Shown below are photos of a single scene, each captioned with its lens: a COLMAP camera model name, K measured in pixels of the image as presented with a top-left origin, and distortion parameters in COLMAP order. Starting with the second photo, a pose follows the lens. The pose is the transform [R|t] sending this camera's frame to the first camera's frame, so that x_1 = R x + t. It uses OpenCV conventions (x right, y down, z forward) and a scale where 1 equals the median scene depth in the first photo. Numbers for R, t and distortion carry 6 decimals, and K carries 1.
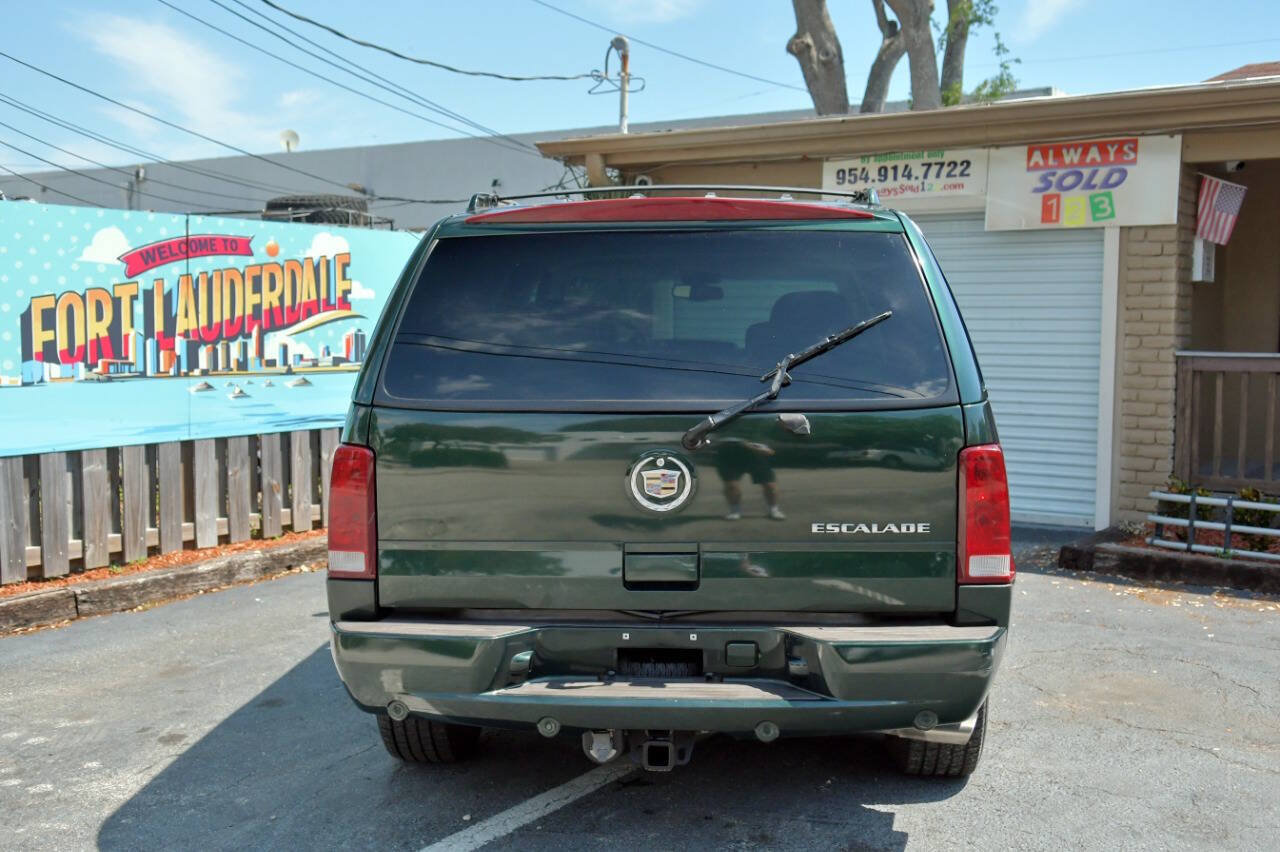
lens RADIAL K [[1381.6, 0, 640.0], [0, 1381.6, 426.0], [0, 0, 1]] dist [0.016705, 0.015000]
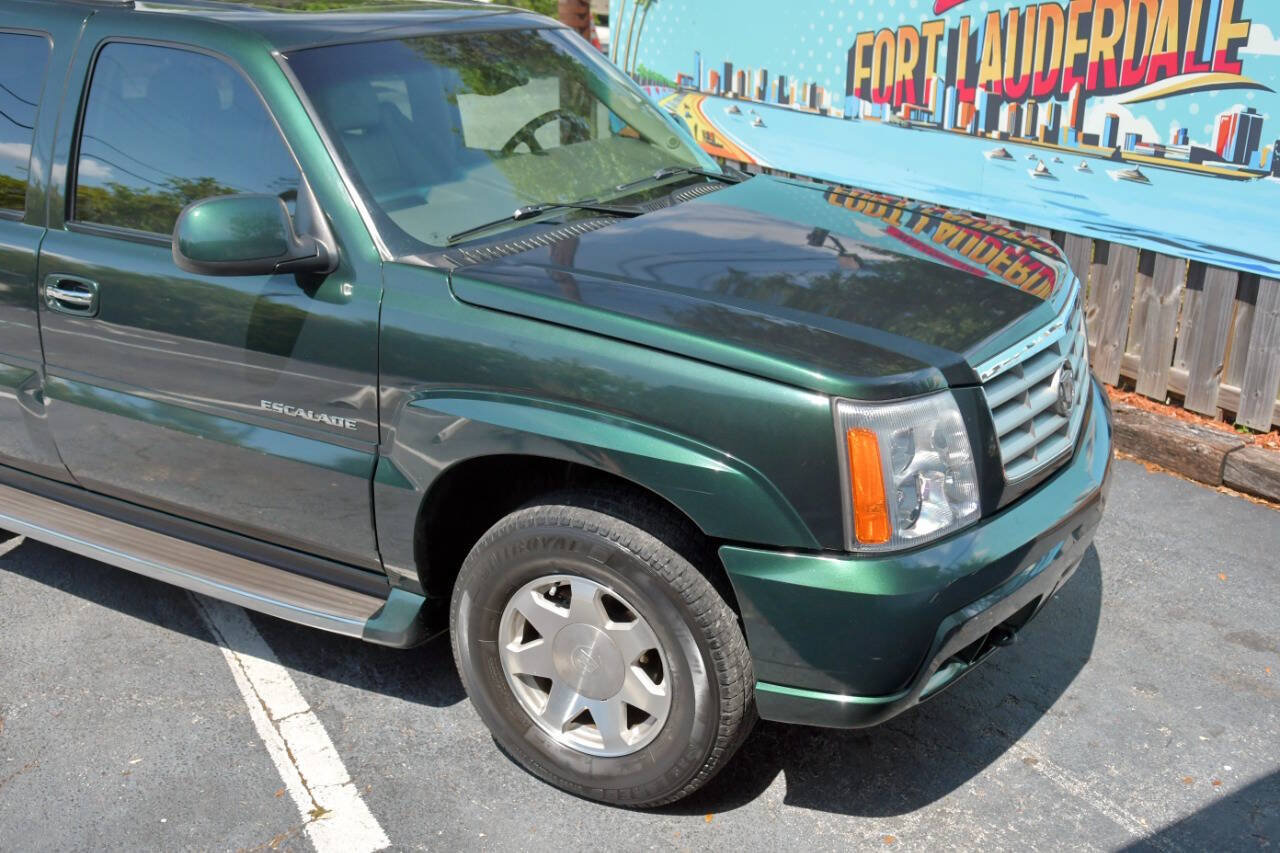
lens RADIAL K [[1267.7, 0, 640.0], [0, 1267.7, 426.5], [0, 0, 1]] dist [0.011286, 0.002298]
pose [[-0.426958, 0.310460, -0.849307, 0.469825], [-0.073066, 0.924301, 0.374605, -0.146029], [0.901315, 0.221996, -0.371954, 1.125689]]
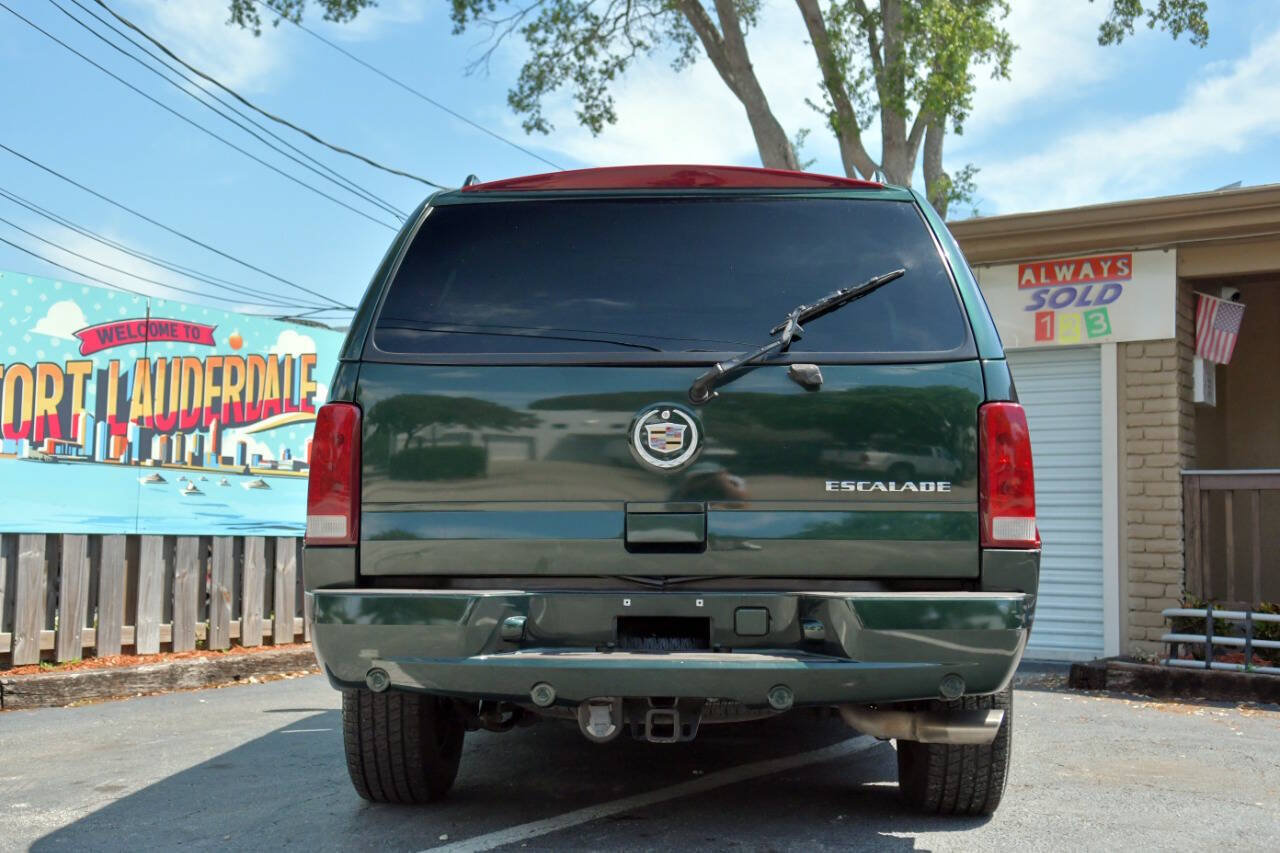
lens RADIAL K [[1465.1, 0, 640.0], [0, 1465.1, 426.5], [0, 0, 1]] dist [0.039520, 0.022601]
pose [[0.999612, 0.012388, 0.024945, -0.013004], [-0.008353, 0.987750, -0.155819, 0.089210], [-0.026570, 0.155550, 0.987471, 0.004145]]
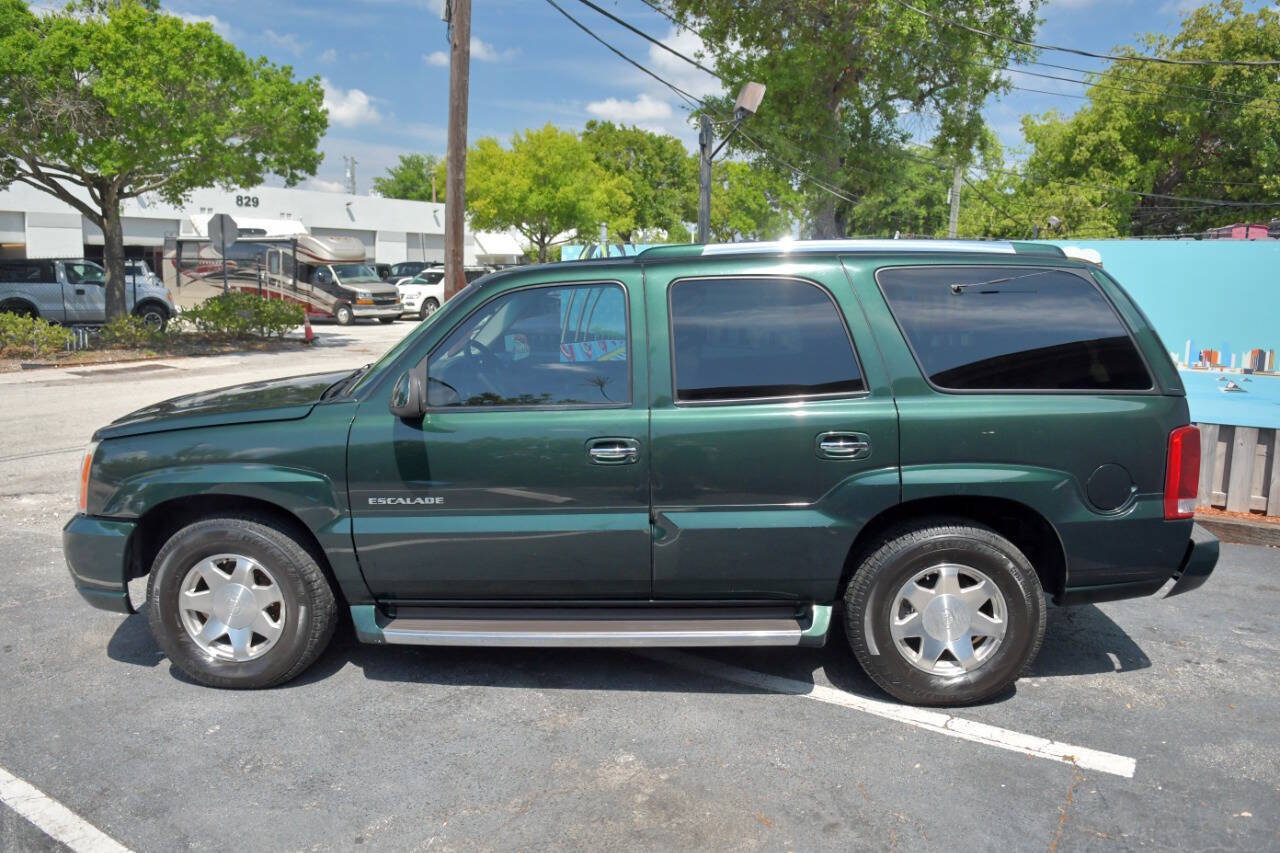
lens RADIAL K [[939.0, 0, 641.0], [0, 939.0, 422.5], [0, 0, 1]] dist [-0.013632, -0.049071]
pose [[0.025393, 0.144371, -0.989198, 0.621231], [-0.090705, 0.985768, 0.141542, -0.077972], [0.995554, 0.086131, 0.038126, 0.676648]]
